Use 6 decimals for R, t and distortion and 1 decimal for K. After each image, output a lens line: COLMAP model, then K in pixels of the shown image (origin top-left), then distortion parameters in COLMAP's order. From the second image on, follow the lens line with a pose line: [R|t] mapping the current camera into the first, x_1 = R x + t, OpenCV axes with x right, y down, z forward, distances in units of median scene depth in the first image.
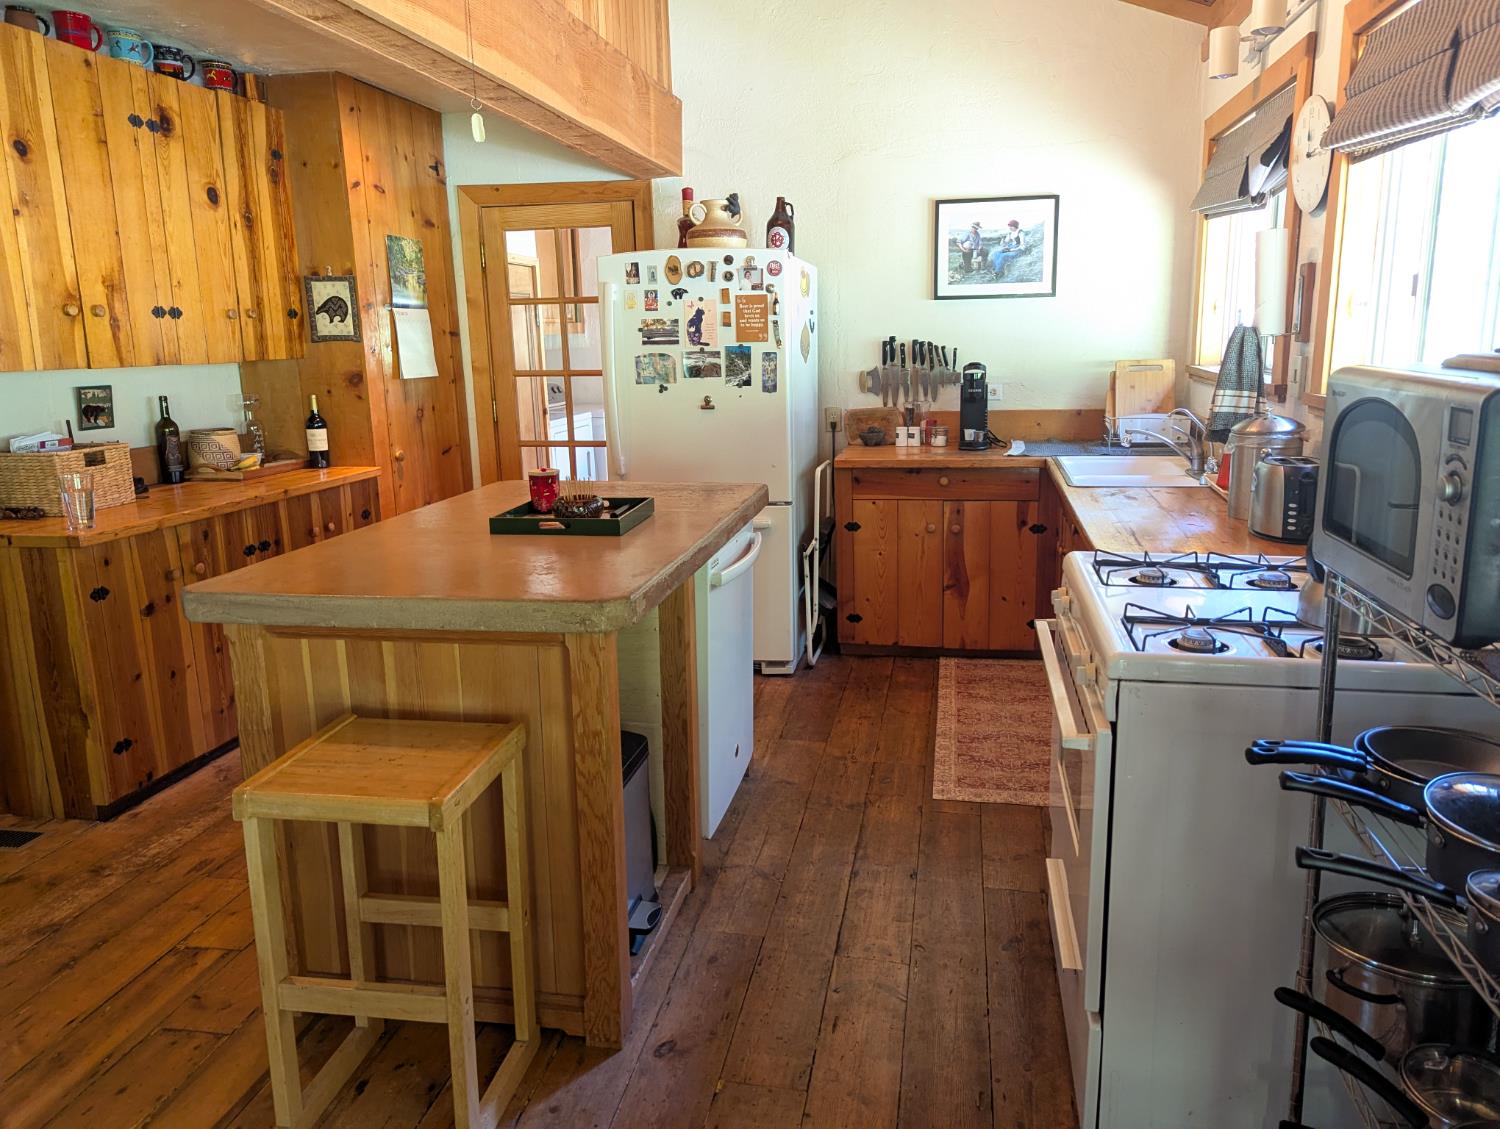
lens RADIAL K [[1049.4, 0, 763.9], [0, 1049.4, 534.9], [0, 0, 1]] dist [0.053782, -0.044325]
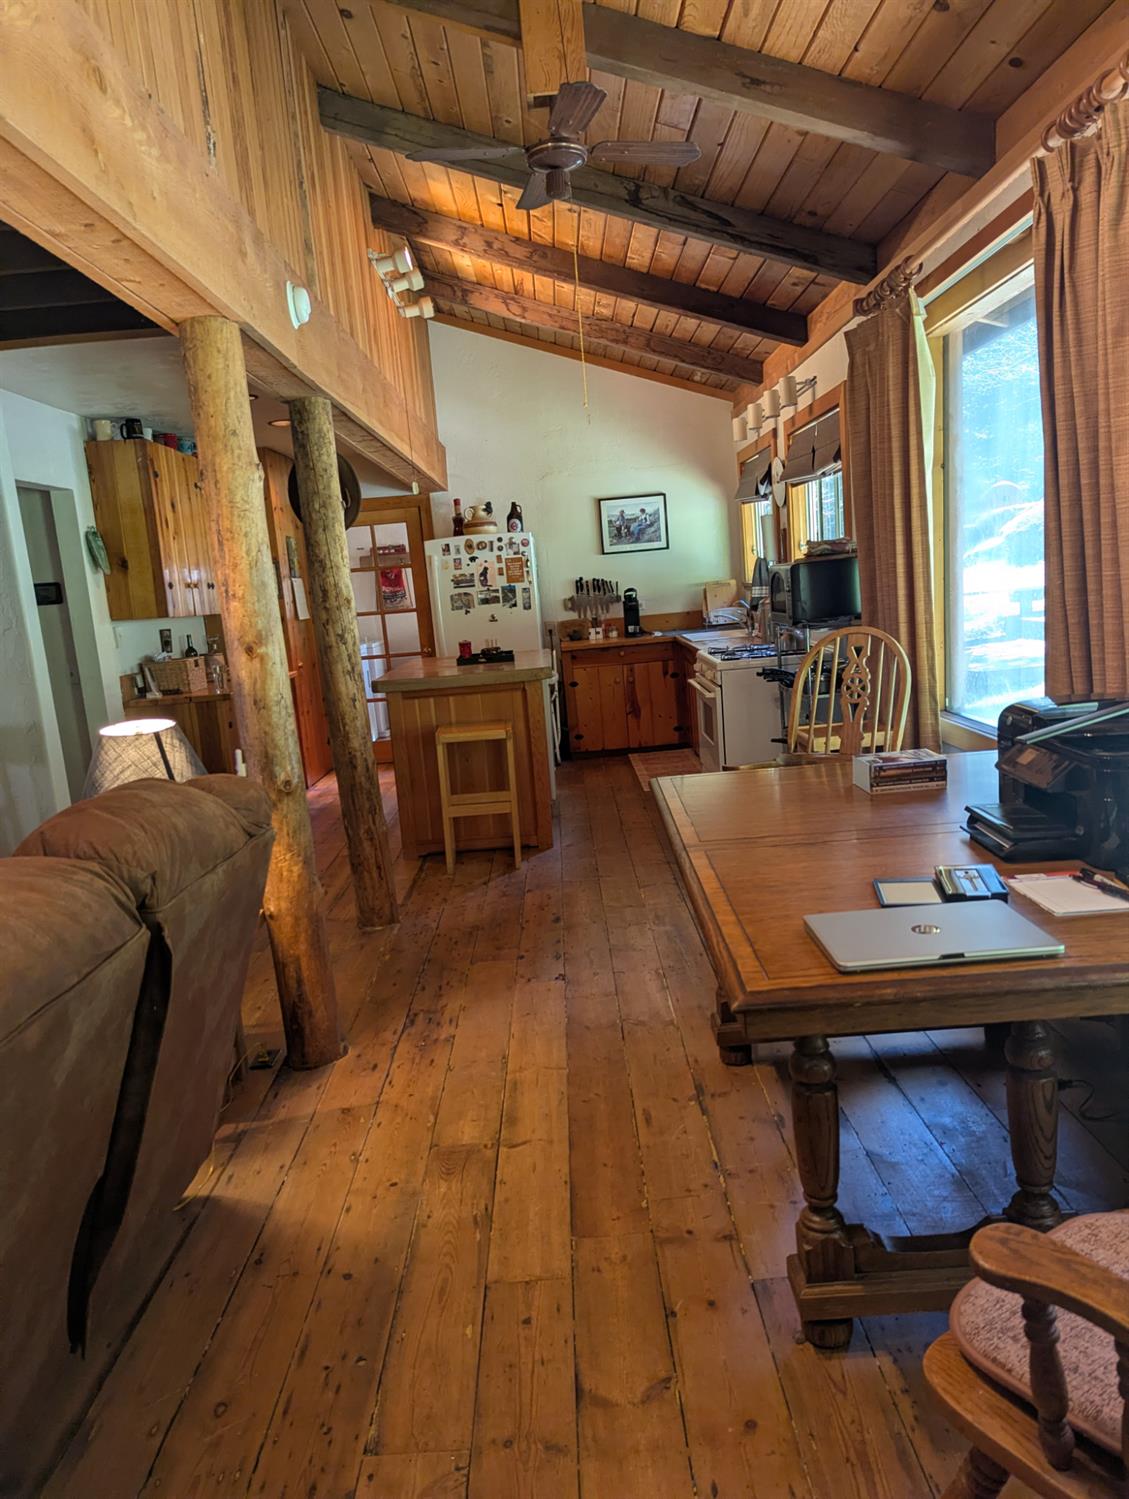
lens RADIAL K [[1048.7, 0, 564.5], [0, 1048.7, 749.5], [0, 0, 1]] dist [0.053782, -0.044325]
pose [[0.979285, -0.091742, 0.180512, -0.268508], [0.099324, 0.994494, -0.033401, 0.164574], [-0.176454, 0.050638, 0.983006, -0.752943]]
